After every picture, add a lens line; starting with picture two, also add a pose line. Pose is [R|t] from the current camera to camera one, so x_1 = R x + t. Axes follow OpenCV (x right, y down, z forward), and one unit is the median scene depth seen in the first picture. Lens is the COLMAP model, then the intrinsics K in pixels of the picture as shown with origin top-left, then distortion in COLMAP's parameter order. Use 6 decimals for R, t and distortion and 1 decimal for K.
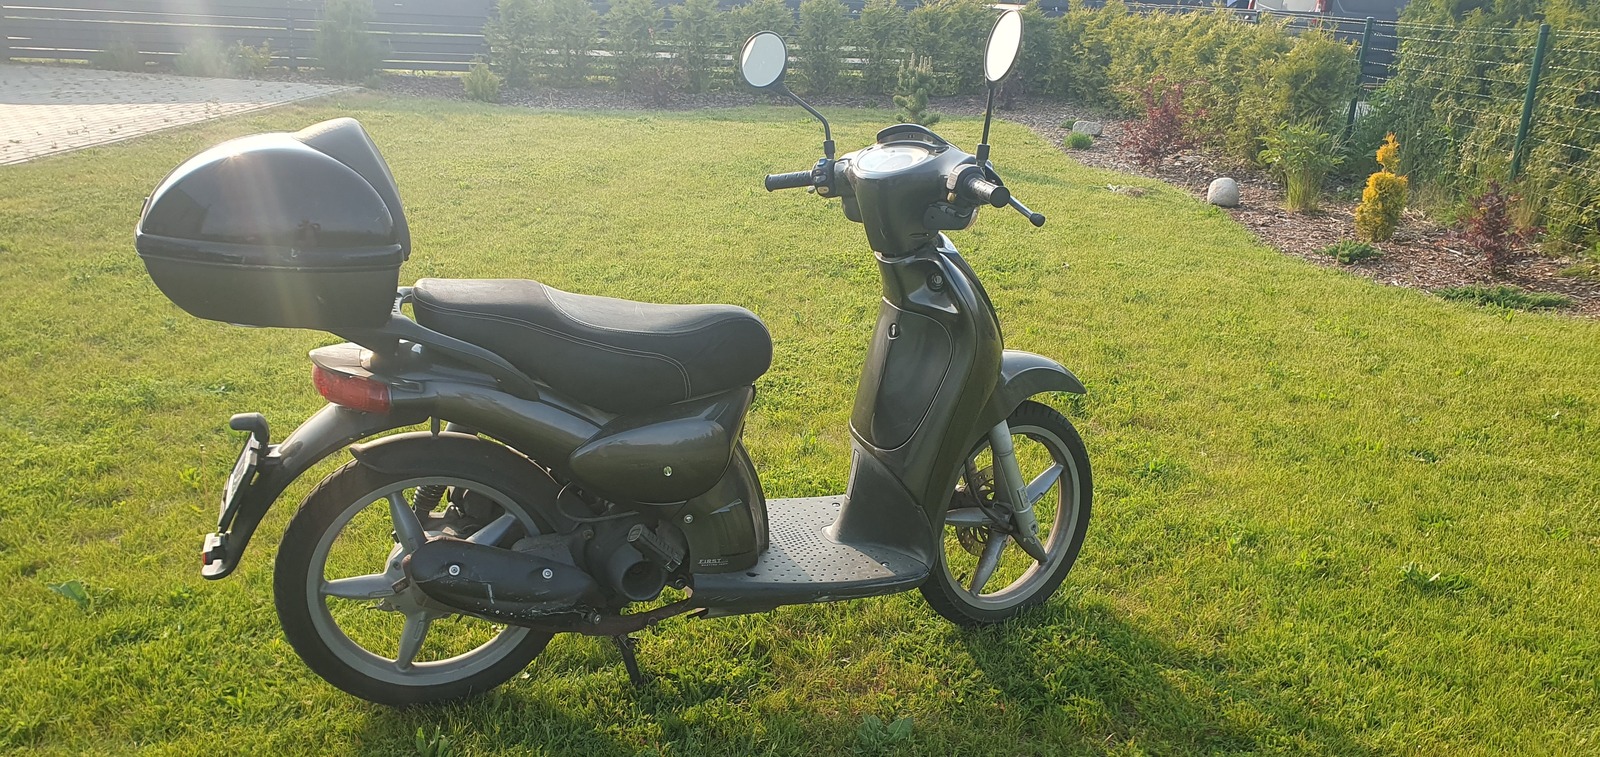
lens RADIAL K [[1471.7, 0, 800.0], [0, 1471.7, 378.5], [0, 0, 1]] dist [0.002004, 0.002695]
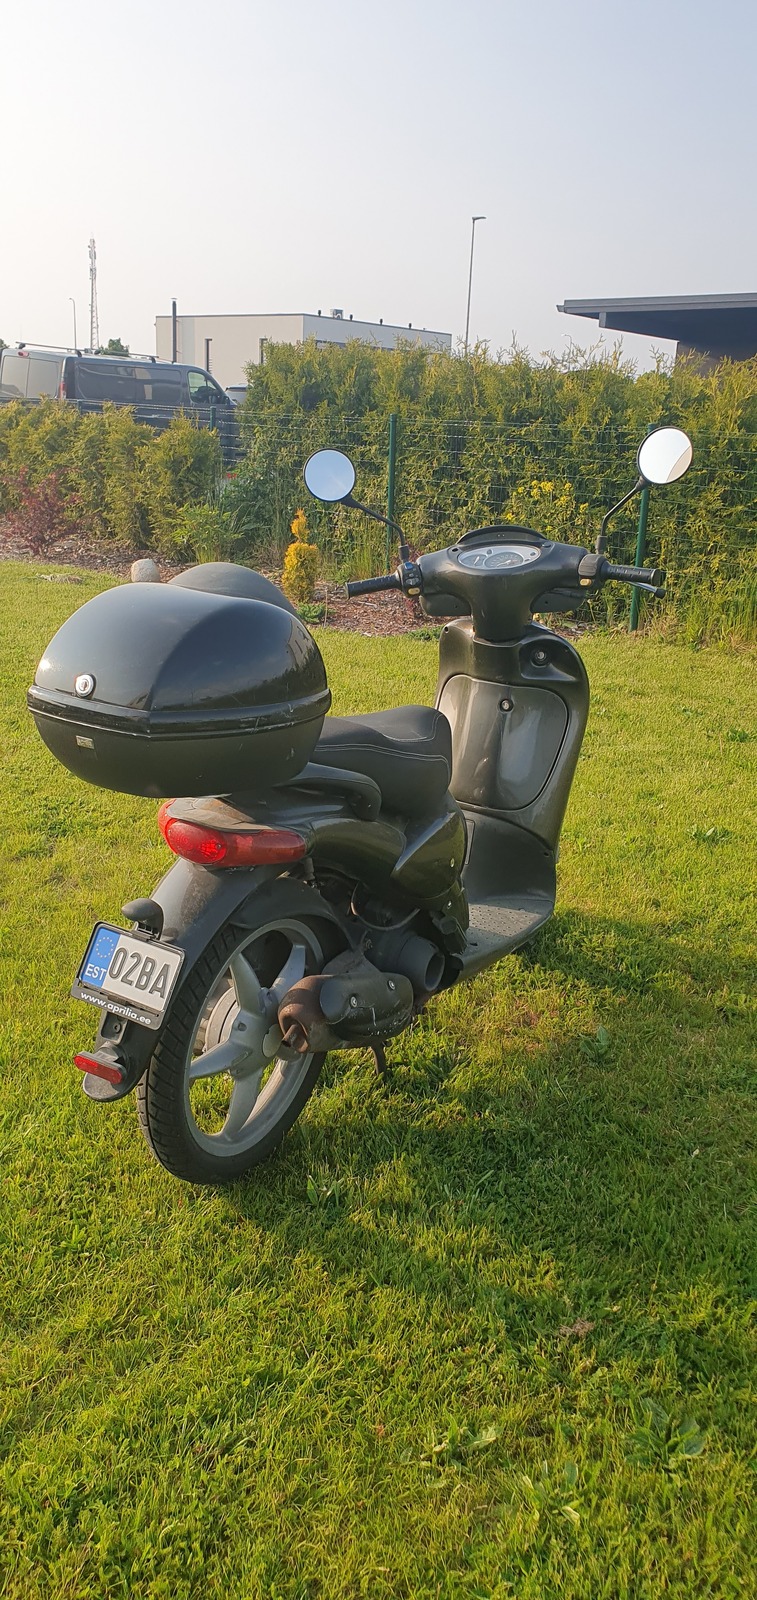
lens RADIAL K [[1471.7, 0, 378.5], [0, 1471.7, 800.0], [0, 0, 1]] dist [0.002004, 0.002695]
pose [[0.734306, -0.186816, 0.652606, -0.354193], [0.167286, 0.981536, 0.092748, -0.038021], [-0.657883, 0.041067, 0.752000, 0.093258]]
